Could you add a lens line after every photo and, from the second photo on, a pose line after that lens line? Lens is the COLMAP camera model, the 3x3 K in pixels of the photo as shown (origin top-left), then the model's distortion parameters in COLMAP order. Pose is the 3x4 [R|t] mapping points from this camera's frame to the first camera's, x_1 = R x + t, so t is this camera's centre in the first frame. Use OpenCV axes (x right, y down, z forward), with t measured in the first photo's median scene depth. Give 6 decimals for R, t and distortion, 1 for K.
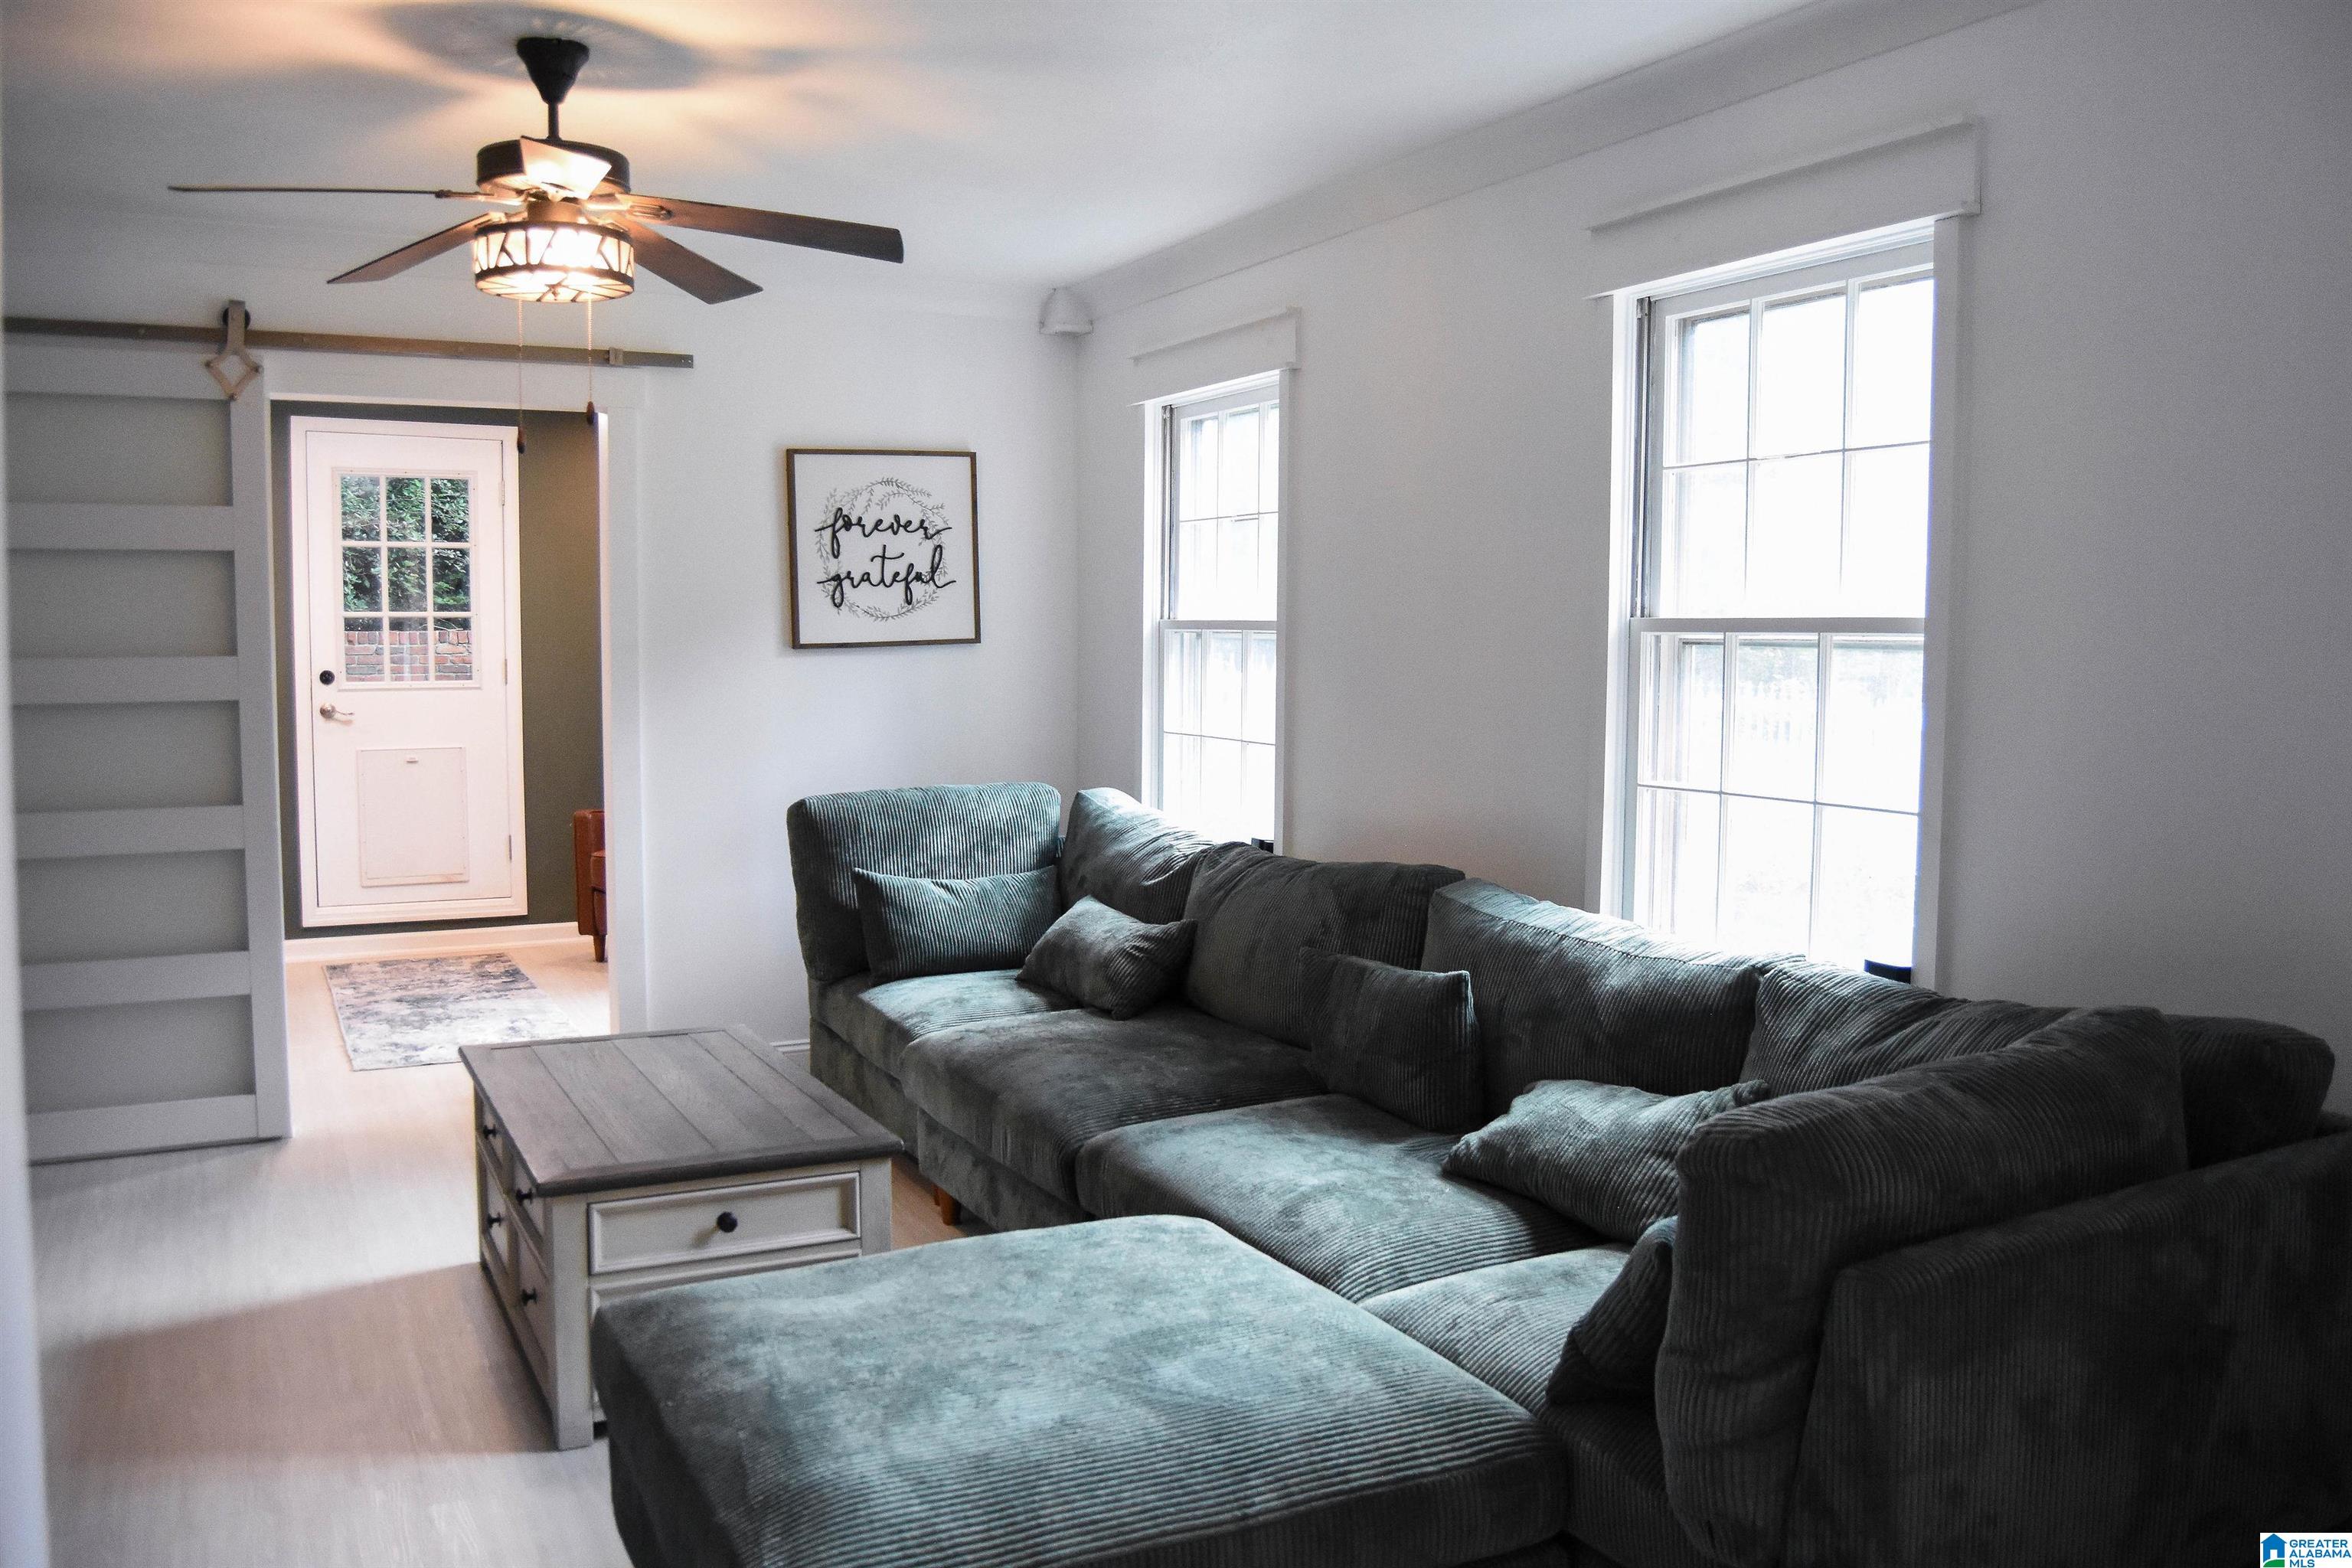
lens RADIAL K [[1862.6, 0, 1176.0], [0, 1862.6, 784.0], [0, 0, 1]] dist [-0.081058, 0.017770]
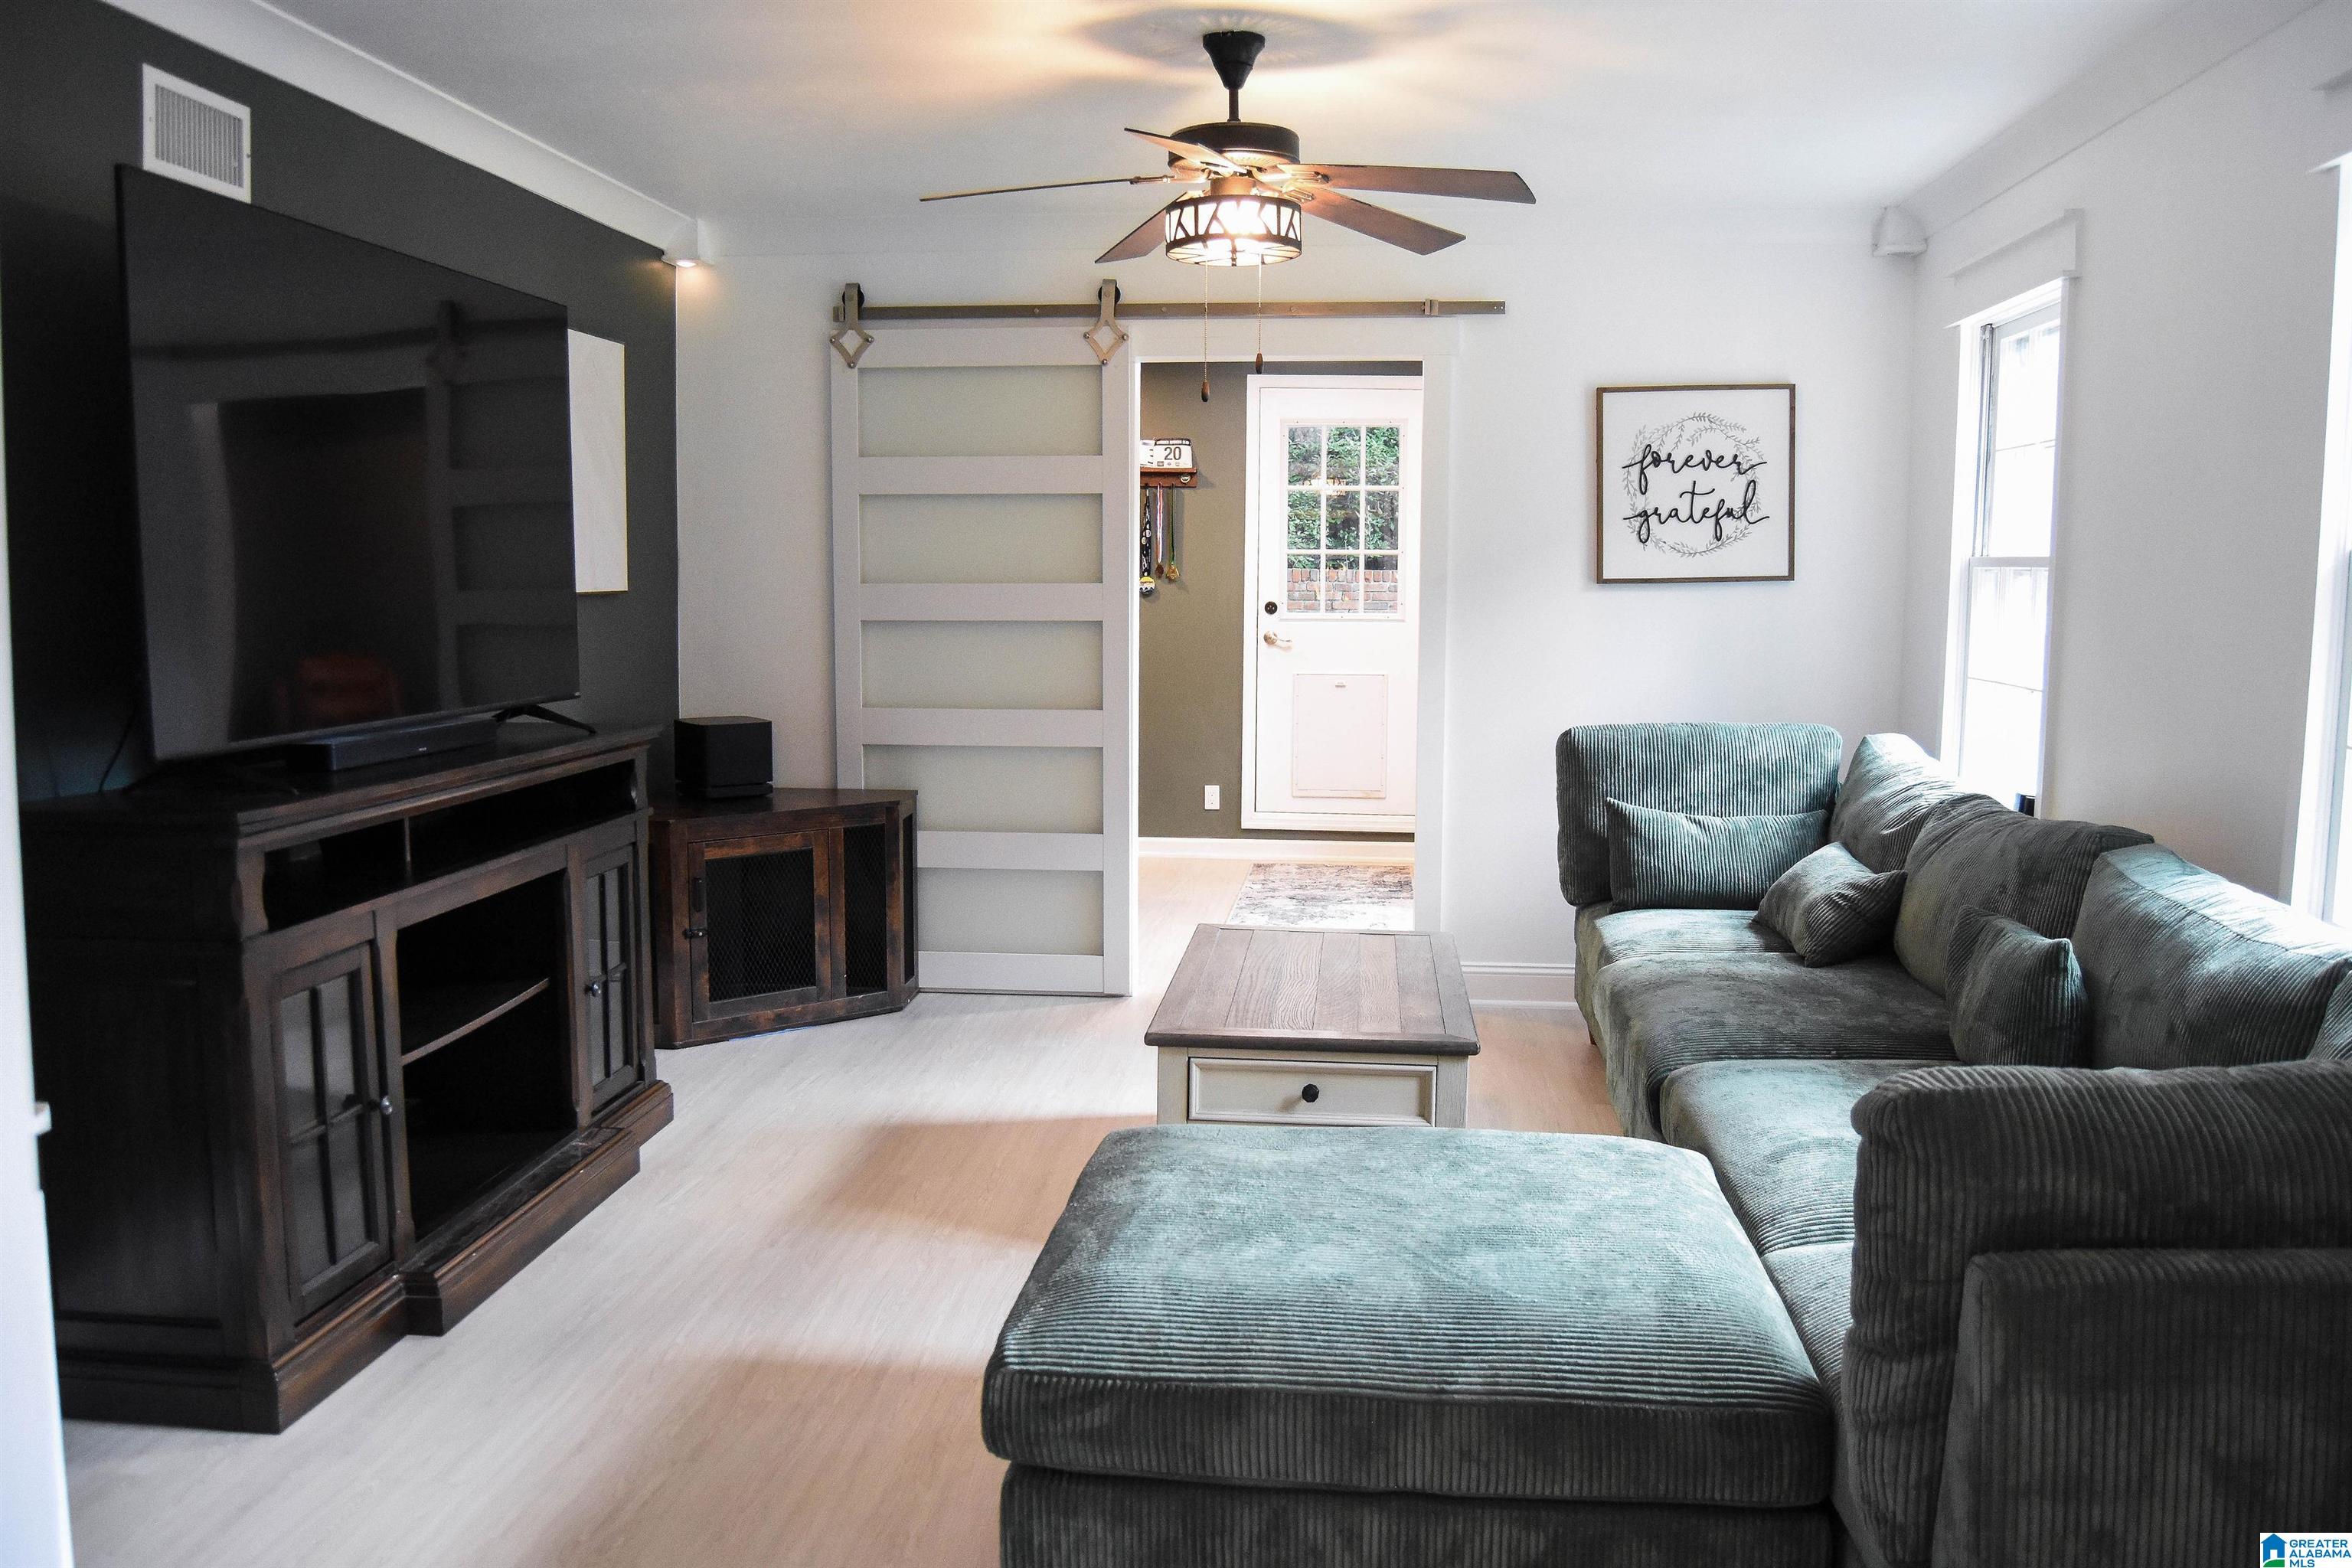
lens RADIAL K [[1862.6, 0, 1176.0], [0, 1862.6, 784.0], [0, 0, 1]] dist [-0.081058, 0.017770]
pose [[0.839895, 0.063428, -0.539030, 0.178018], [-0.047804, 0.997933, 0.042941, 0.005412], [0.540640, -0.010298, 0.841191, 0.013442]]
